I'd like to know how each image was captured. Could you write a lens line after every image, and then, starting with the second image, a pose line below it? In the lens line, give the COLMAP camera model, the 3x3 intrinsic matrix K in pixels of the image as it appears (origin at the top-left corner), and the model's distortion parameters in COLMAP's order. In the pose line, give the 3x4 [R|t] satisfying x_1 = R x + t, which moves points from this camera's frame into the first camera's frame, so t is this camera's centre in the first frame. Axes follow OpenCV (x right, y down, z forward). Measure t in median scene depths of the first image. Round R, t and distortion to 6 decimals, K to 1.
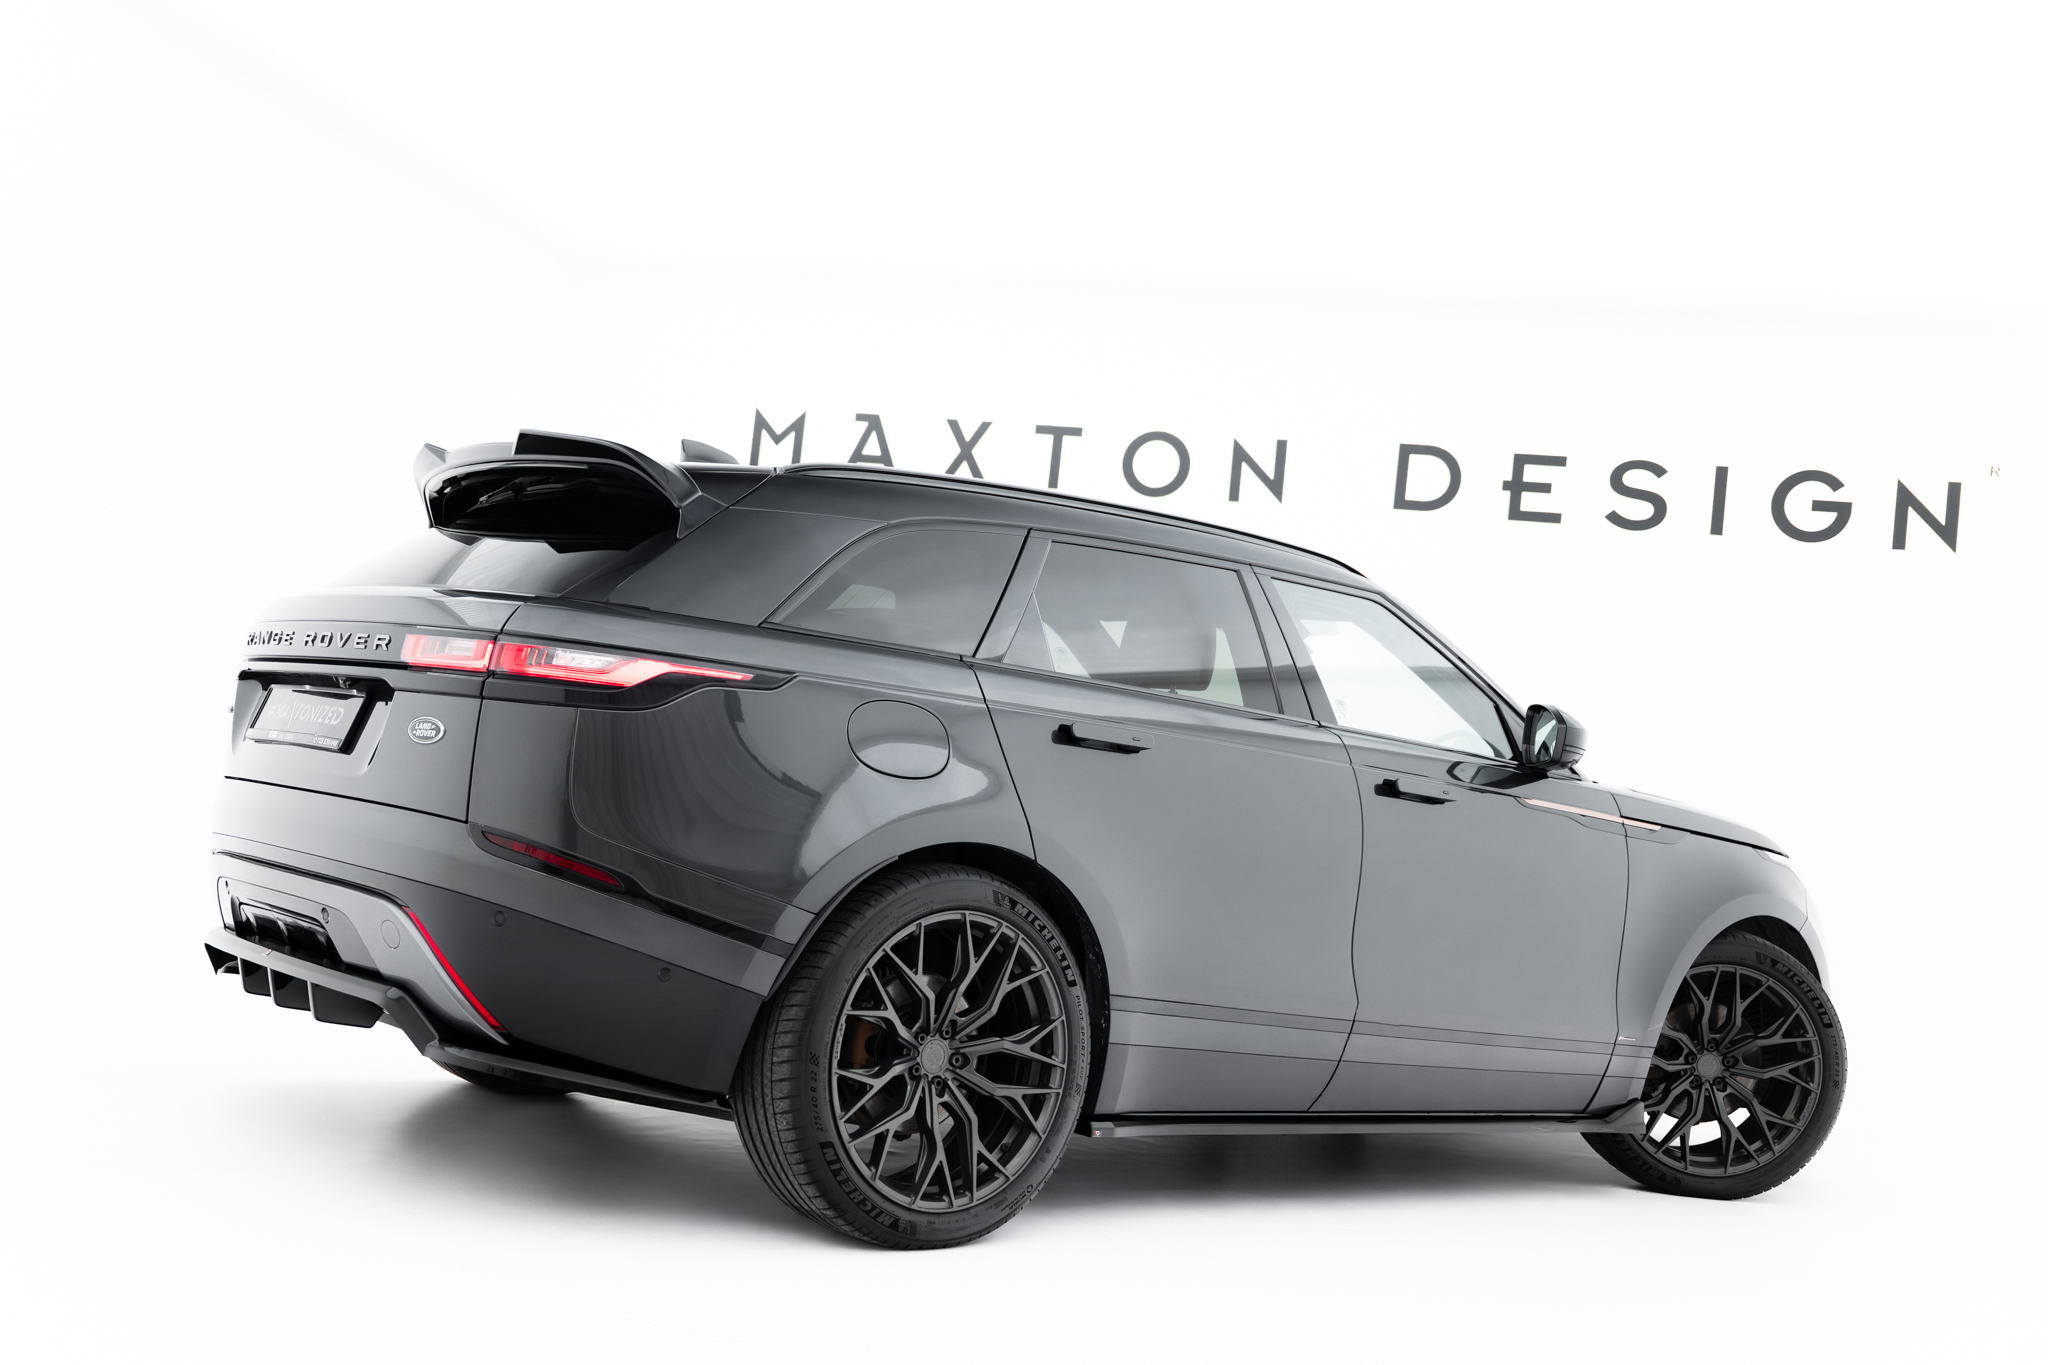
lens RADIAL K [[2001.3, 0, 960.6], [0, 2001.3, 711.1], [0, 0, 1]] dist [-0.008844, -0.000105]
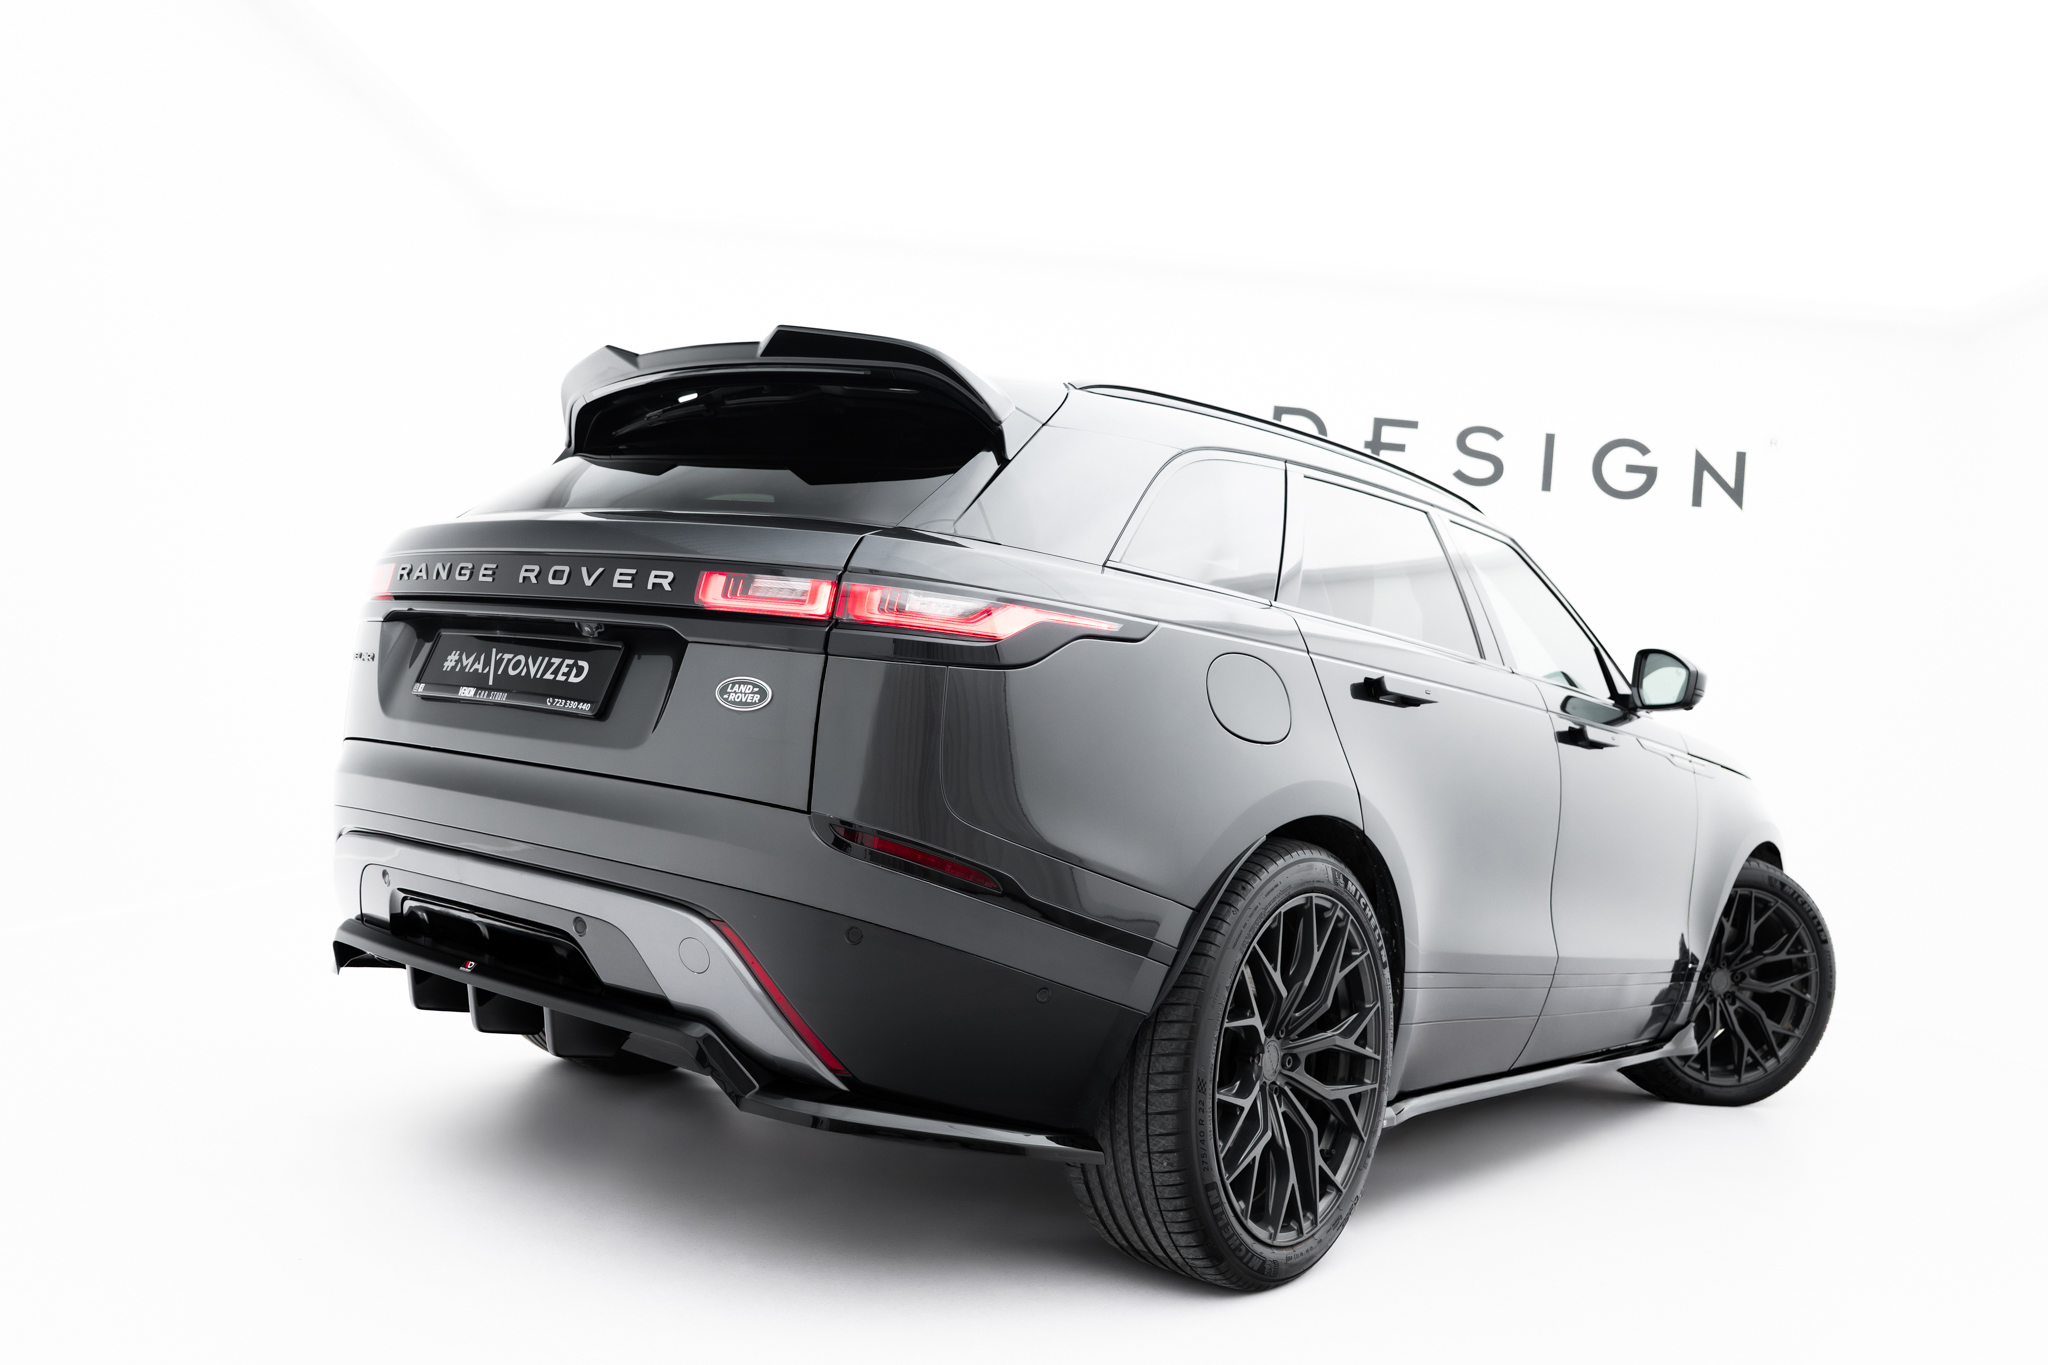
lens RADIAL K [[1578.2, 0, 942.8], [0, 1578.2, 627.7], [0, 0, 1]] dist [0.003849, -0.002490]
pose [[0.982267, 0.004627, 0.187433, -0.278294], [-0.004582, 0.999989, -0.000673, -0.014919], [-0.187434, -0.000198, 0.982277, 0.342155]]
